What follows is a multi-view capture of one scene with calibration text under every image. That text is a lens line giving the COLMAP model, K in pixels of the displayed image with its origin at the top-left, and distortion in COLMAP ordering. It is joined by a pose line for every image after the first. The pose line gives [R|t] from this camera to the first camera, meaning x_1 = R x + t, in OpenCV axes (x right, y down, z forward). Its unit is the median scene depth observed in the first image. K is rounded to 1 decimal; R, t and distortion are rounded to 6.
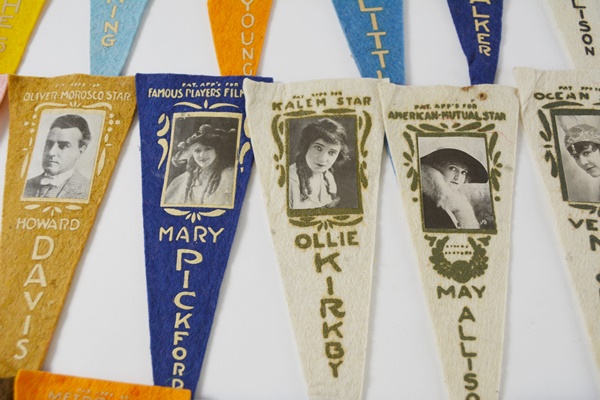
lens RADIAL K [[543.4, 0, 300.0], [0, 543.4, 200.0], [0, 0, 1]] dist [-0.076924, 0.017466]
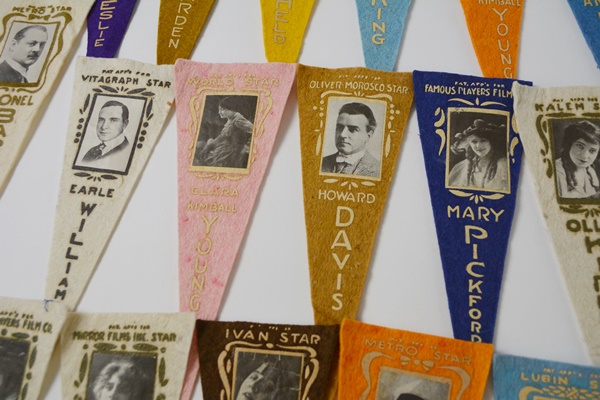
lens RADIAL K [[543.4, 0, 300.0], [0, 543.4, 200.0], [0, 0, 1]] dist [-0.076924, 0.017466]
pose [[0.995144, 0.066094, -0.072940, -0.470916], [-0.065765, 0.997811, 0.006906, 0.049352], [0.073237, -0.002075, 0.997312, -0.166998]]
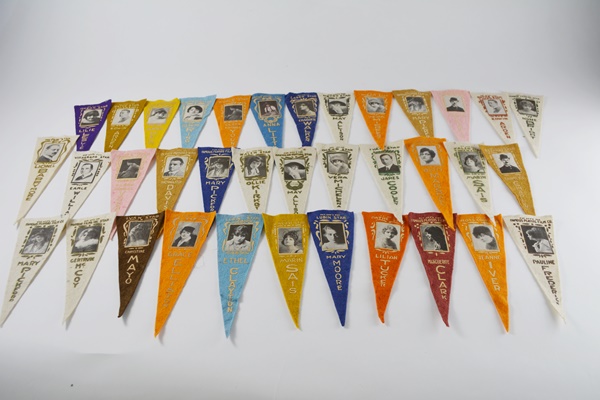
lens RADIAL K [[543.4, 0, 300.0], [0, 543.4, 200.0], [0, 0, 1]] dist [-0.076924, 0.017466]
pose [[0.998627, -0.023491, 0.046823, 0.155594], [0.040918, 0.907890, -0.417207, 1.519050], [-0.032709, 0.418550, 0.907604, -1.942838]]
